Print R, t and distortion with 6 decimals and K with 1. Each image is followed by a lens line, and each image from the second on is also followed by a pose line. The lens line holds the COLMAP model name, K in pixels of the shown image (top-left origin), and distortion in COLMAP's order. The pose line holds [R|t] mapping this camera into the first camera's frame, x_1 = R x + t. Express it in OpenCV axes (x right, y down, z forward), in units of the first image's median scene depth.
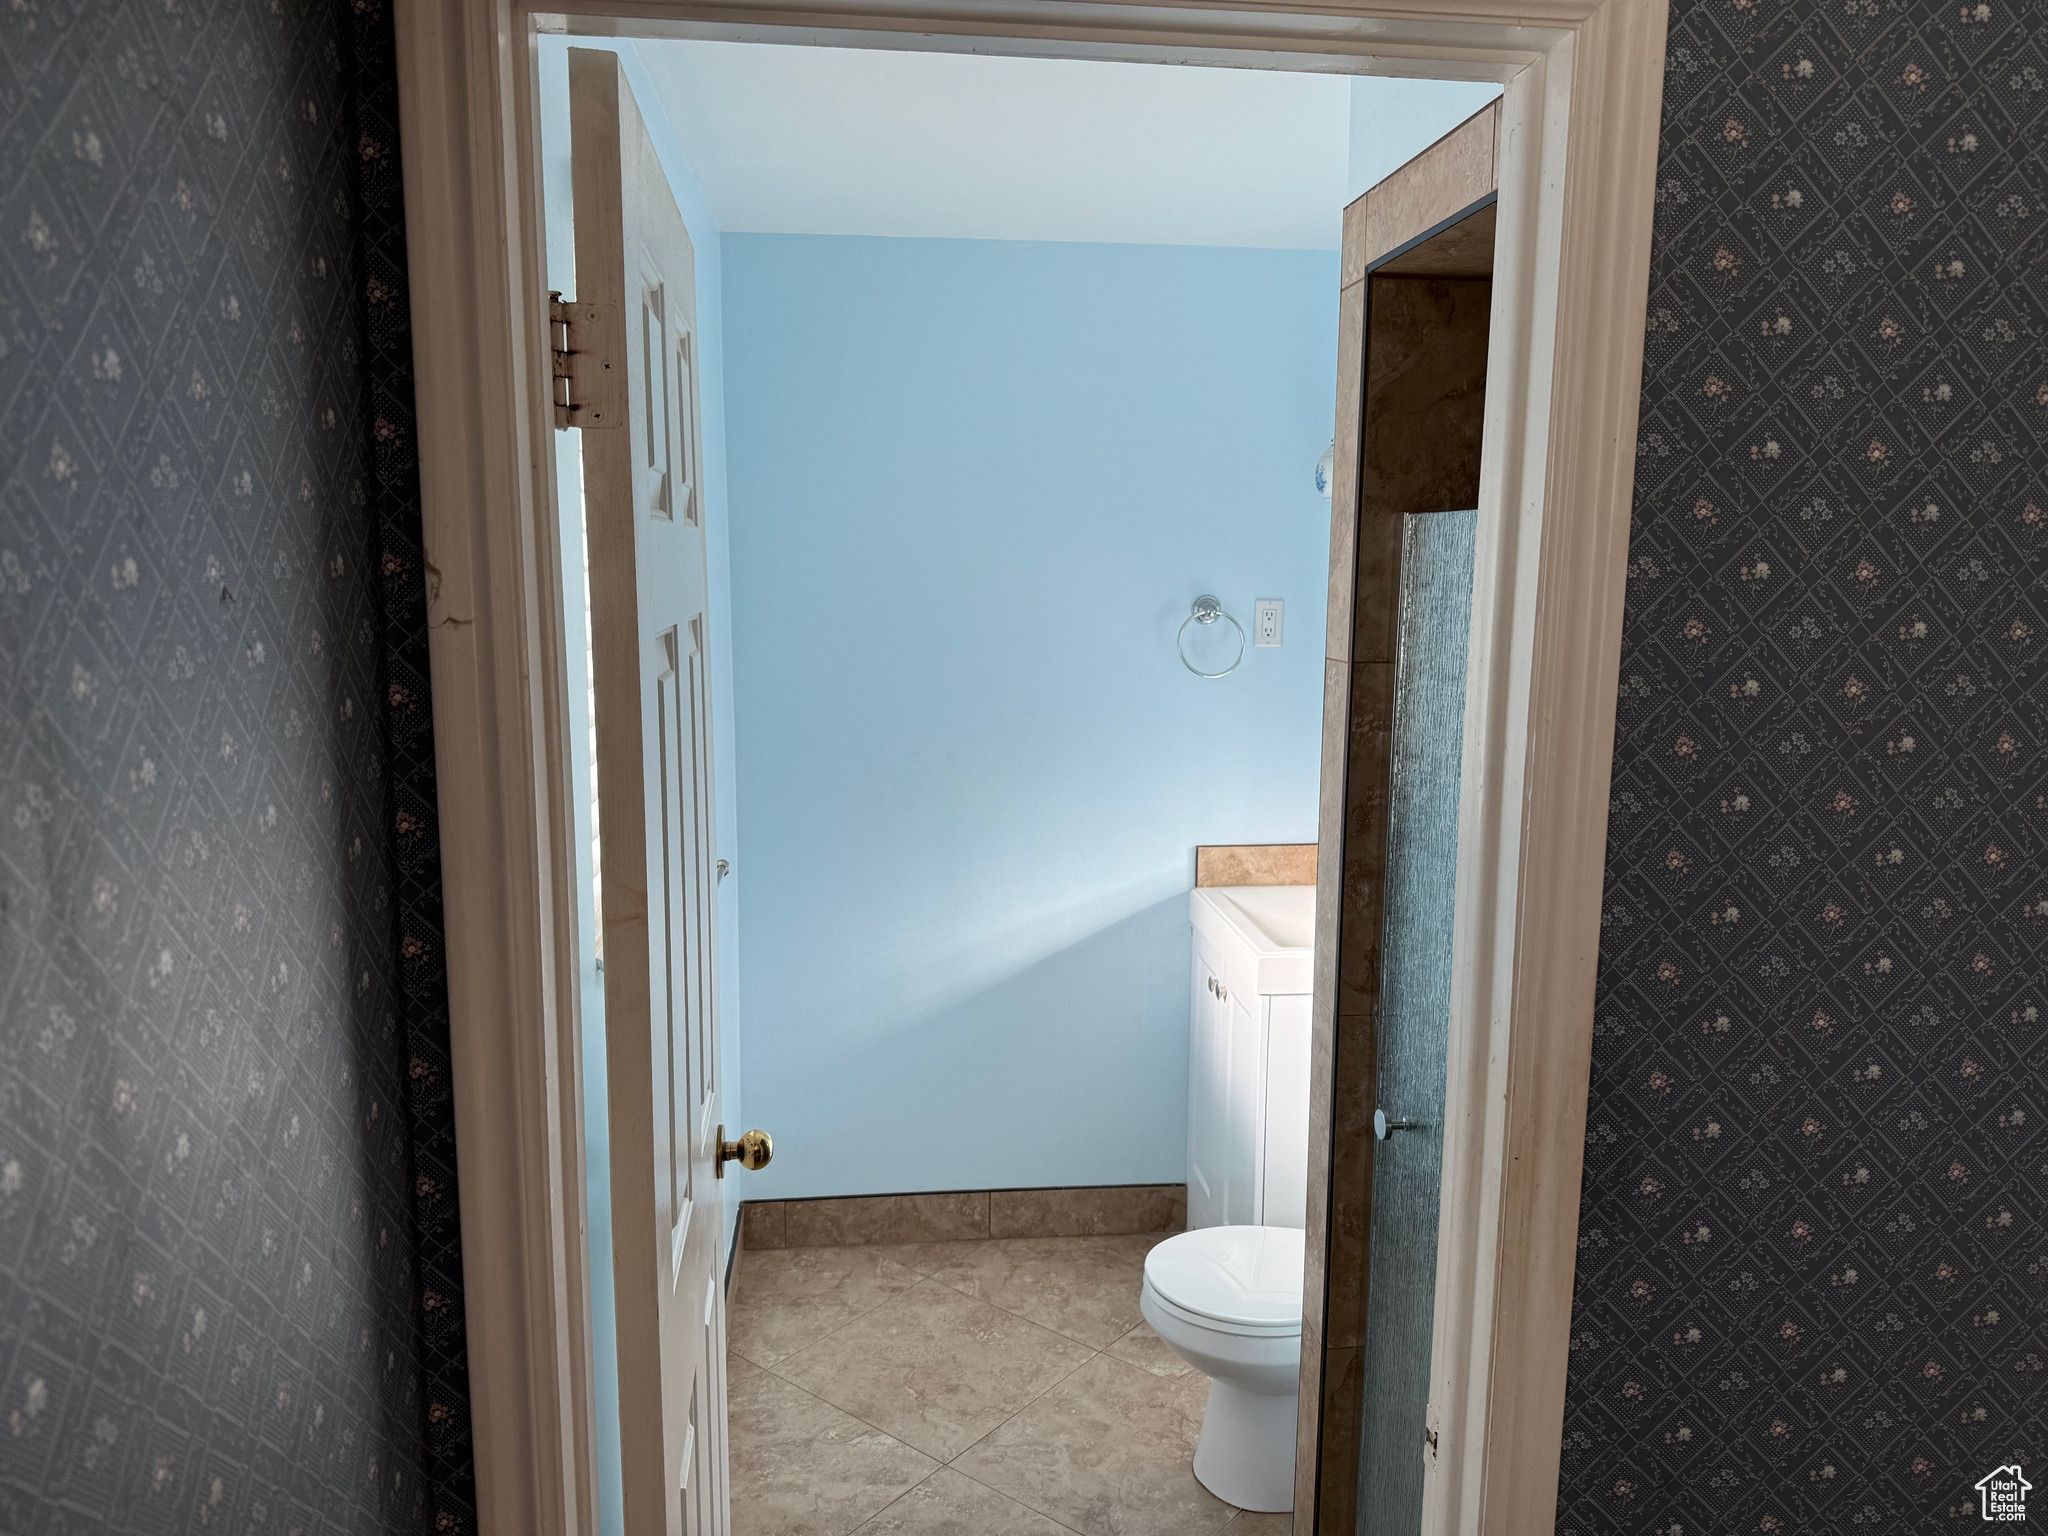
lens RADIAL K [[1453.1, 0, 1030.8], [0, 1453.1, 770.3], [0, 0, 1]] dist [0.040871, -0.041632]
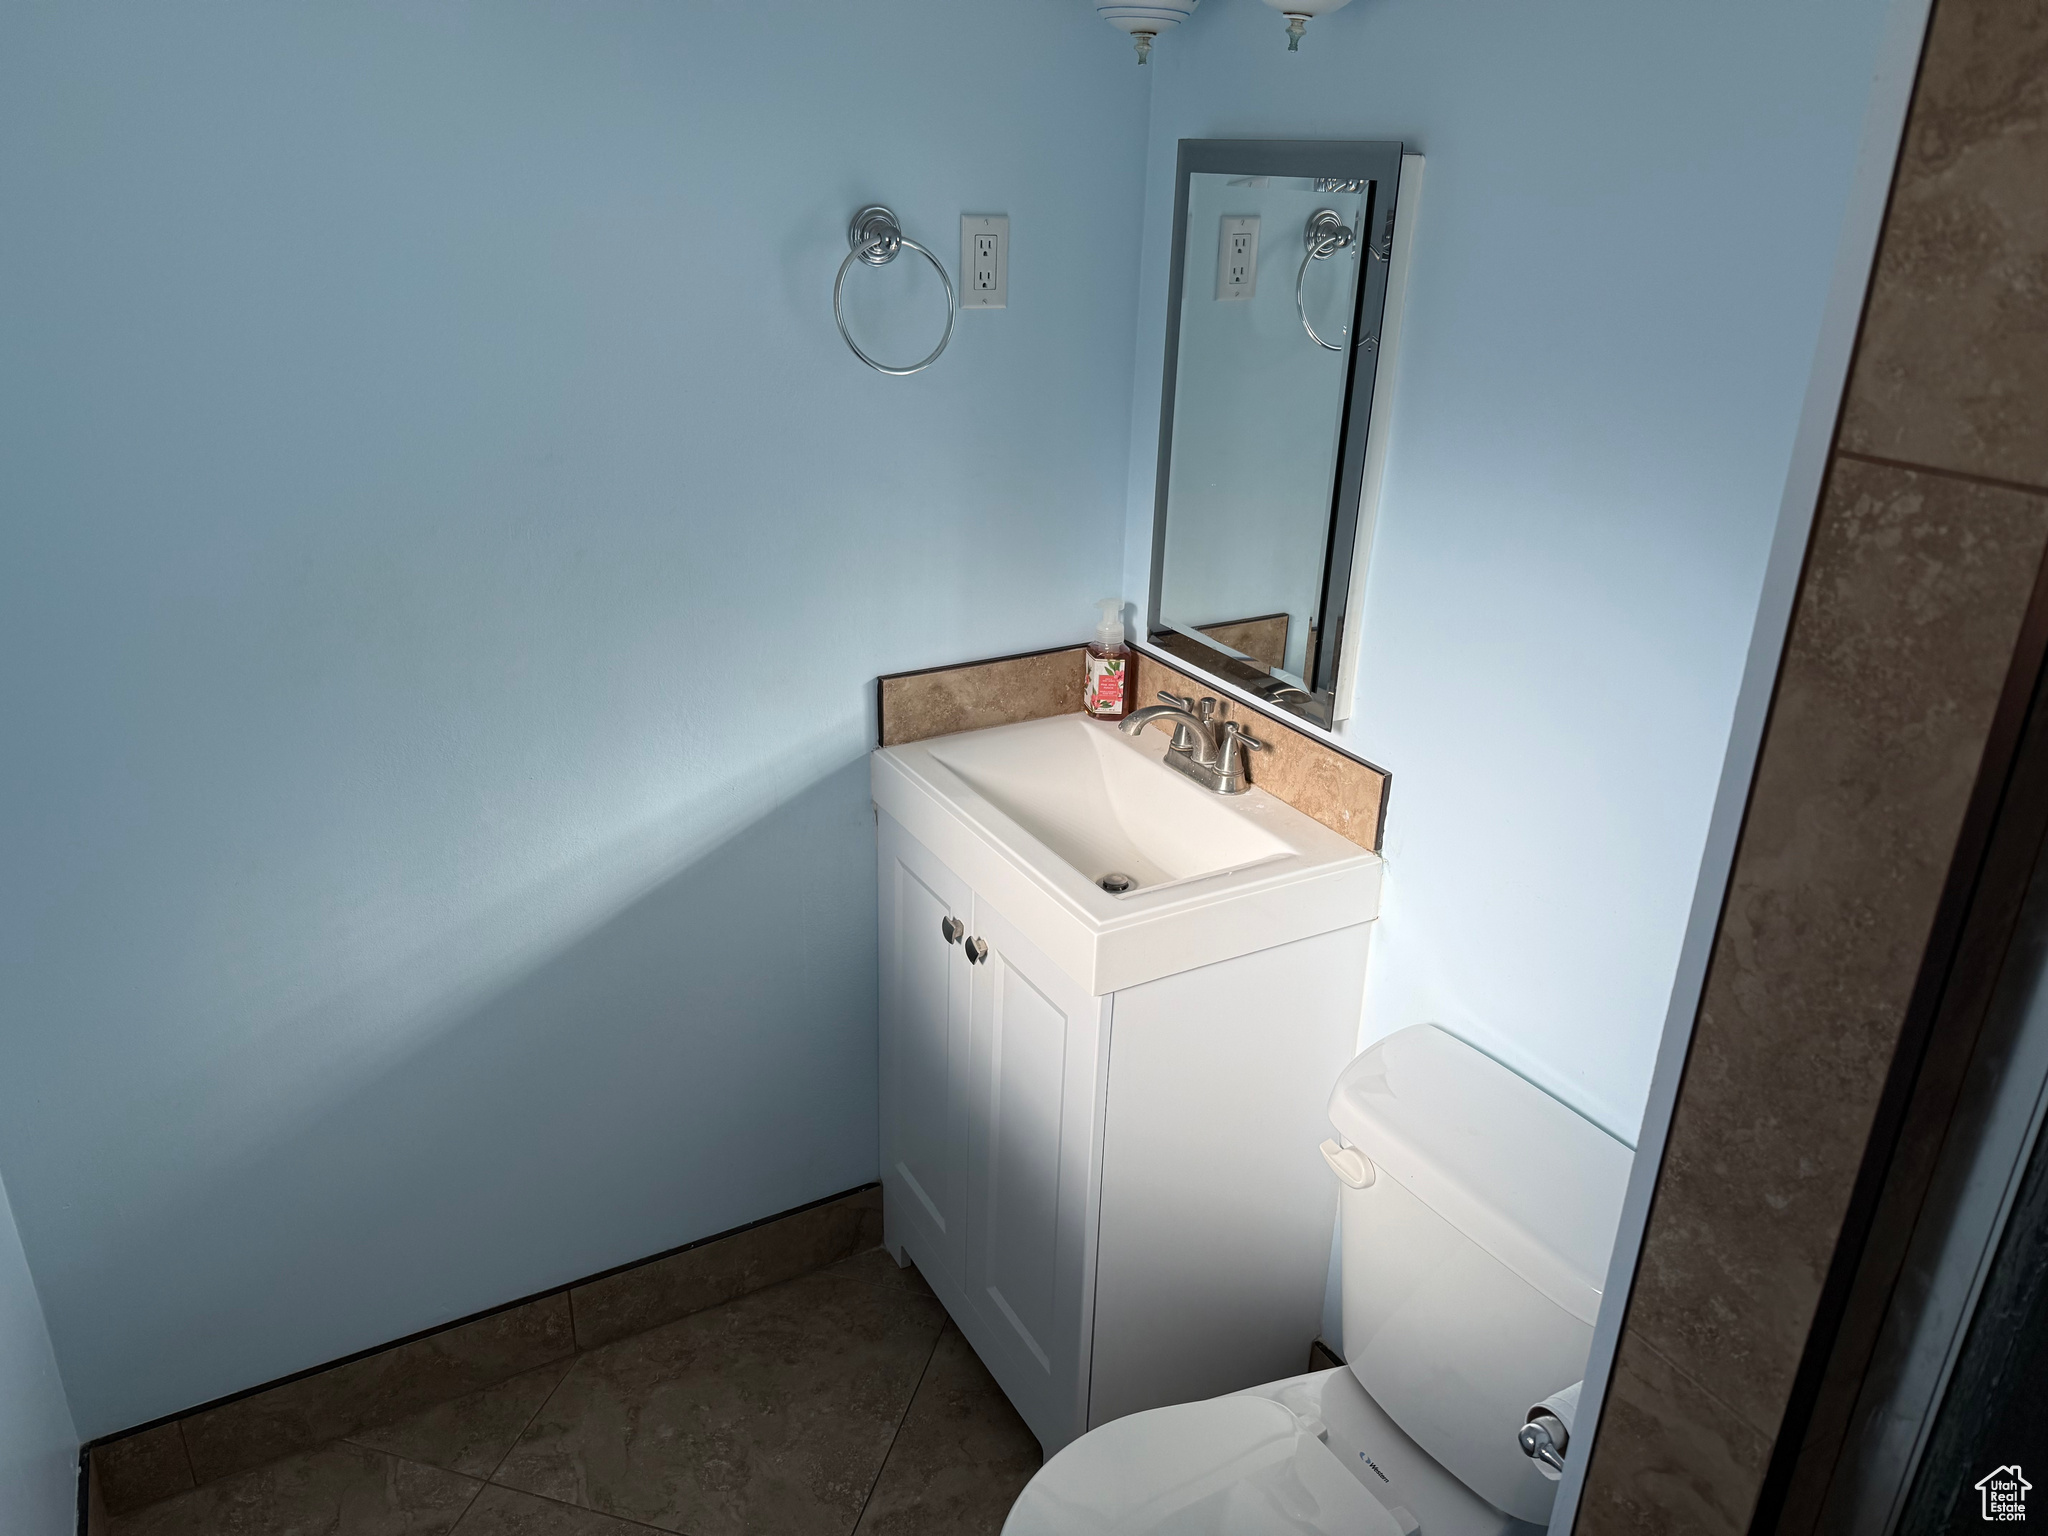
lens RADIAL K [[1453.1, 0, 1003.3], [0, 1453.1, 766.4], [0, 0, 1]] dist [0.040871, -0.041632]
pose [[0.922929, -0.139888, 0.358655, -0.049640], [0.045677, 0.964854, 0.258786, -0.059303], [-0.382250, -0.222459, 0.896882, 0.460968]]
